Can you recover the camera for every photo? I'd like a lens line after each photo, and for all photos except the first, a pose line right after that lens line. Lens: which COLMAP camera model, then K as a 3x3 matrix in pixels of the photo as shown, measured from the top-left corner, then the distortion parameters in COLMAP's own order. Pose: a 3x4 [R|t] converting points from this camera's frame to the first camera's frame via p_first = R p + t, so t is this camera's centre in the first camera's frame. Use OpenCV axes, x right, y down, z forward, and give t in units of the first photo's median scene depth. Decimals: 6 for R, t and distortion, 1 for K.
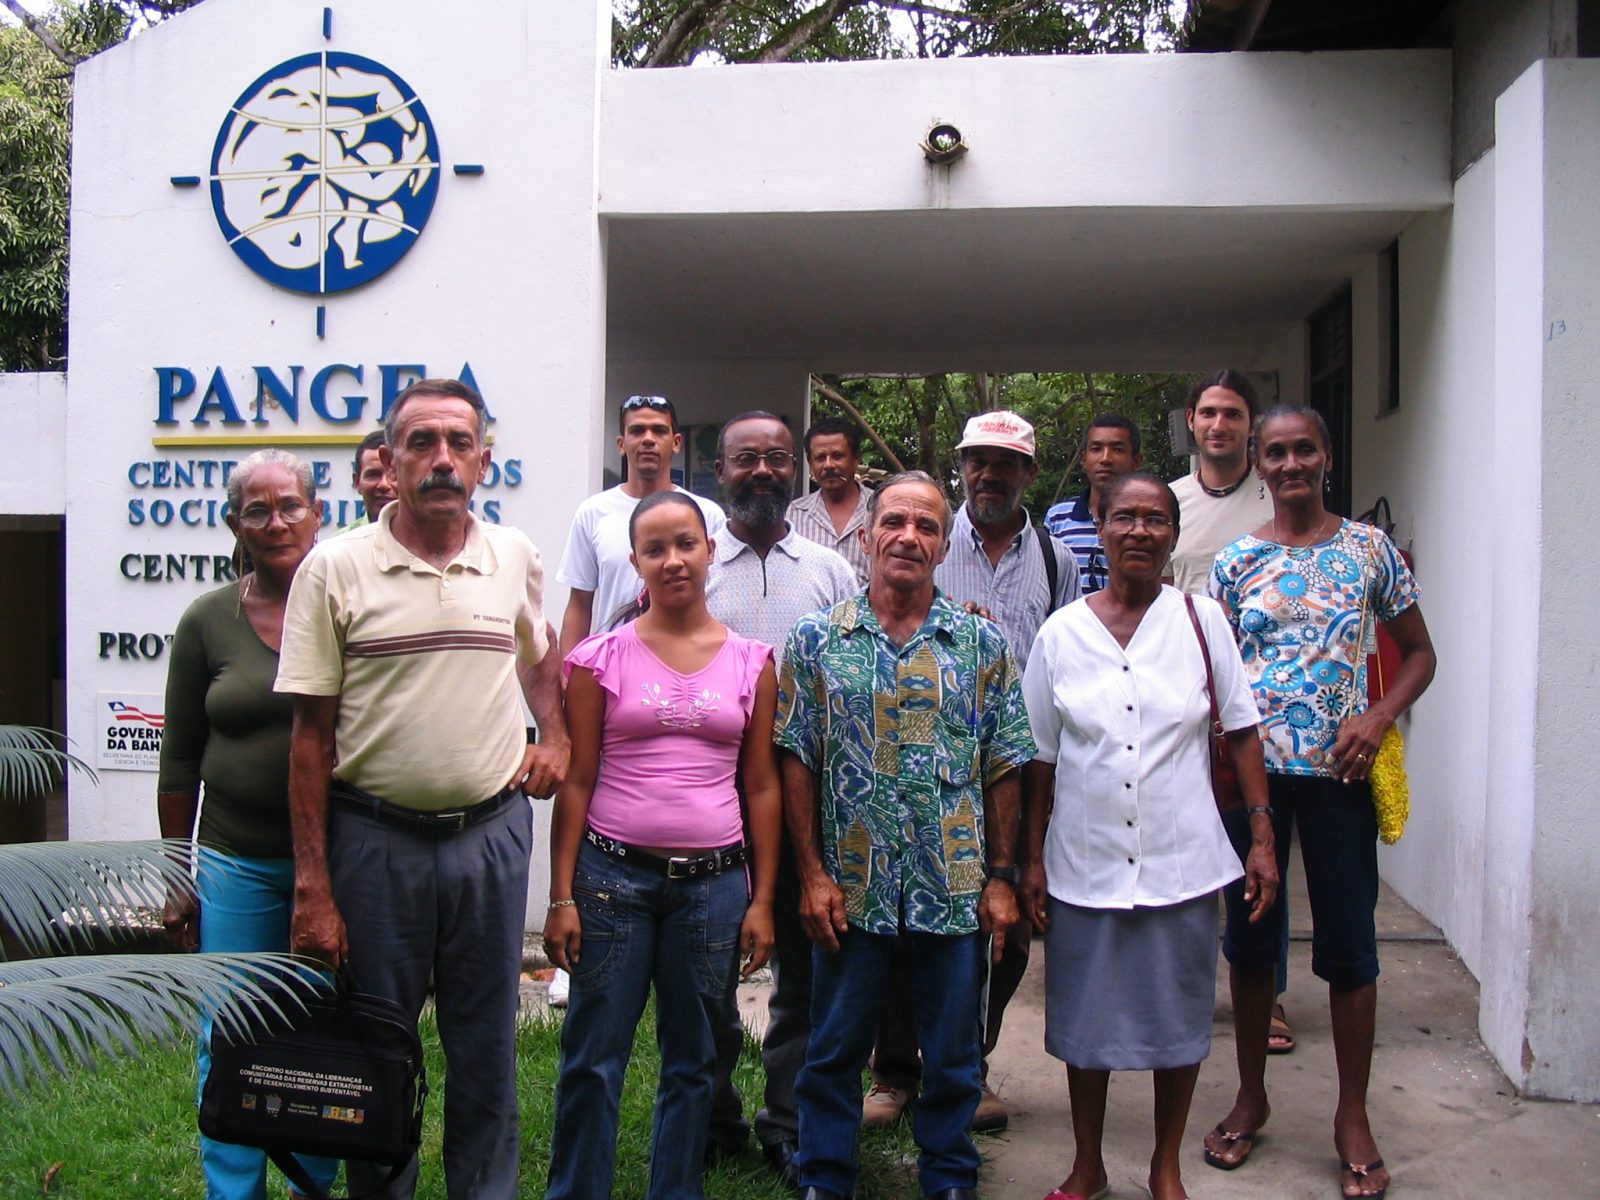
lens RADIAL K [[1741.1, 0, 795.0], [0, 1741.1, 572.6], [0, 0, 1]] dist [-0.179354, 0.210820]
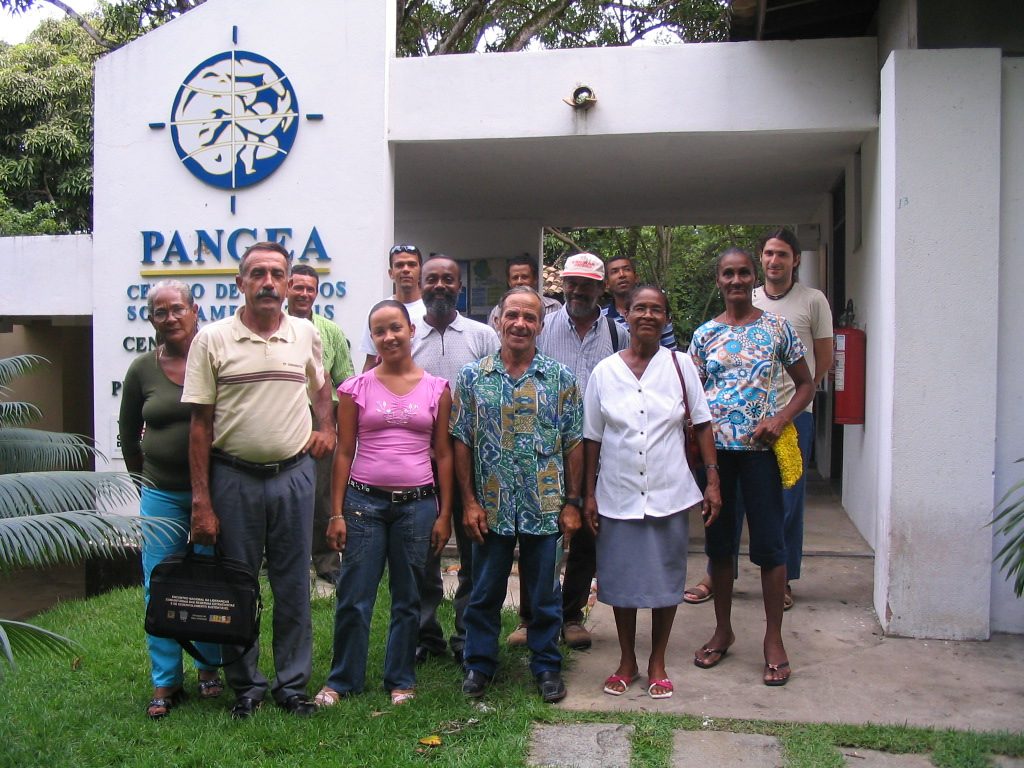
lens RADIAL K [[1114.3, 0, 508.8], [0, 1114.3, 366.4], [0, 0, 1]] dist [-0.179354, 0.210820]
pose [[0.998294, -0.004358, -0.058233, 0.072549], [0.005118, 0.999904, 0.012899, 0.007458], [0.058171, -0.013175, 0.998220, -0.116346]]
